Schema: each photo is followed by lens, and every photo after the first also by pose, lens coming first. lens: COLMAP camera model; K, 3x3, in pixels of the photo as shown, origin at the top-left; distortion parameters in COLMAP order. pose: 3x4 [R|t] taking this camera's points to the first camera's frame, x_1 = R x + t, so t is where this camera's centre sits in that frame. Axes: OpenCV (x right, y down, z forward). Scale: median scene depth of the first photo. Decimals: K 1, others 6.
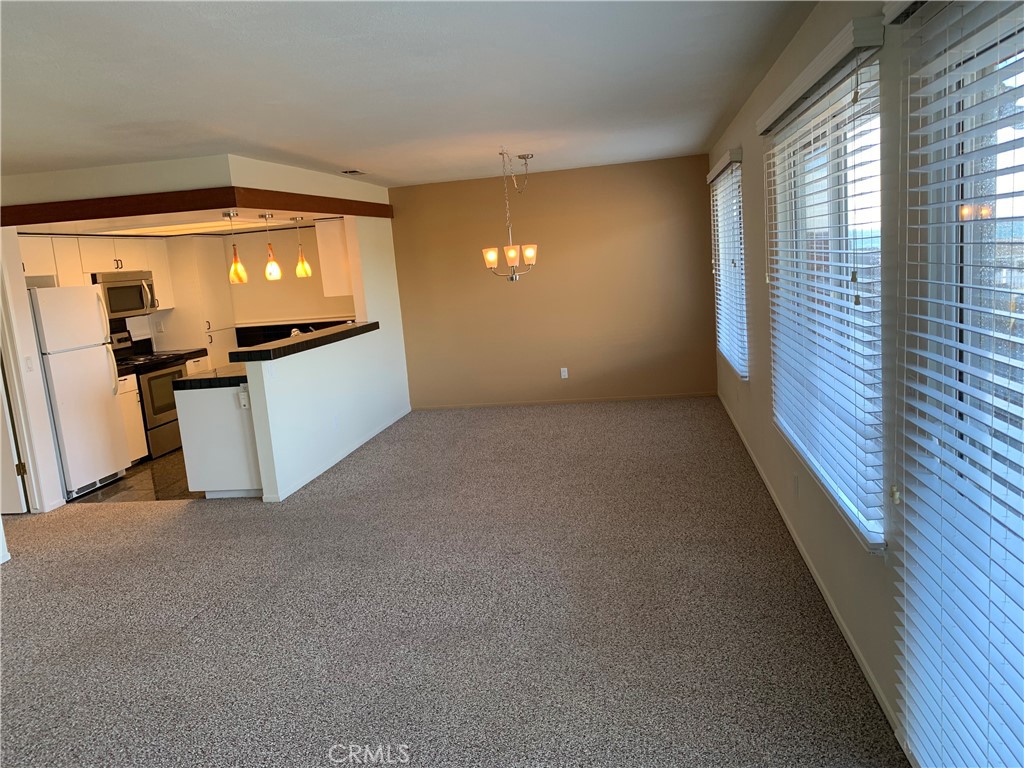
lens RADIAL K [[775.0, 0, 512.0], [0, 775.0, 384.0], [0, 0, 1]] dist [0.089492, -0.130575]
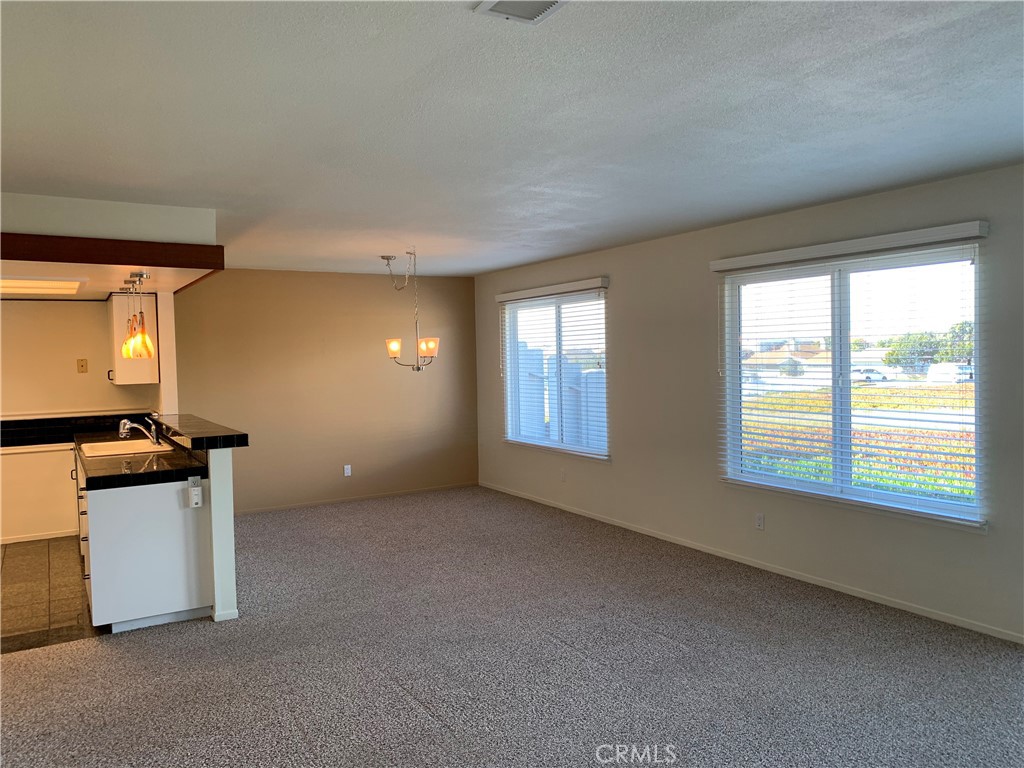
lens RADIAL K [[770.7, 0, 512.0], [0, 770.7, 384.0], [0, 0, 1]] dist [0.034870, -0.043634]
pose [[0.771560, 0.037413, 0.635055, -0.598028], [0.062192, 0.989051, -0.133828, 0.031876], [-0.633109, 0.142752, 0.760786, 0.147256]]
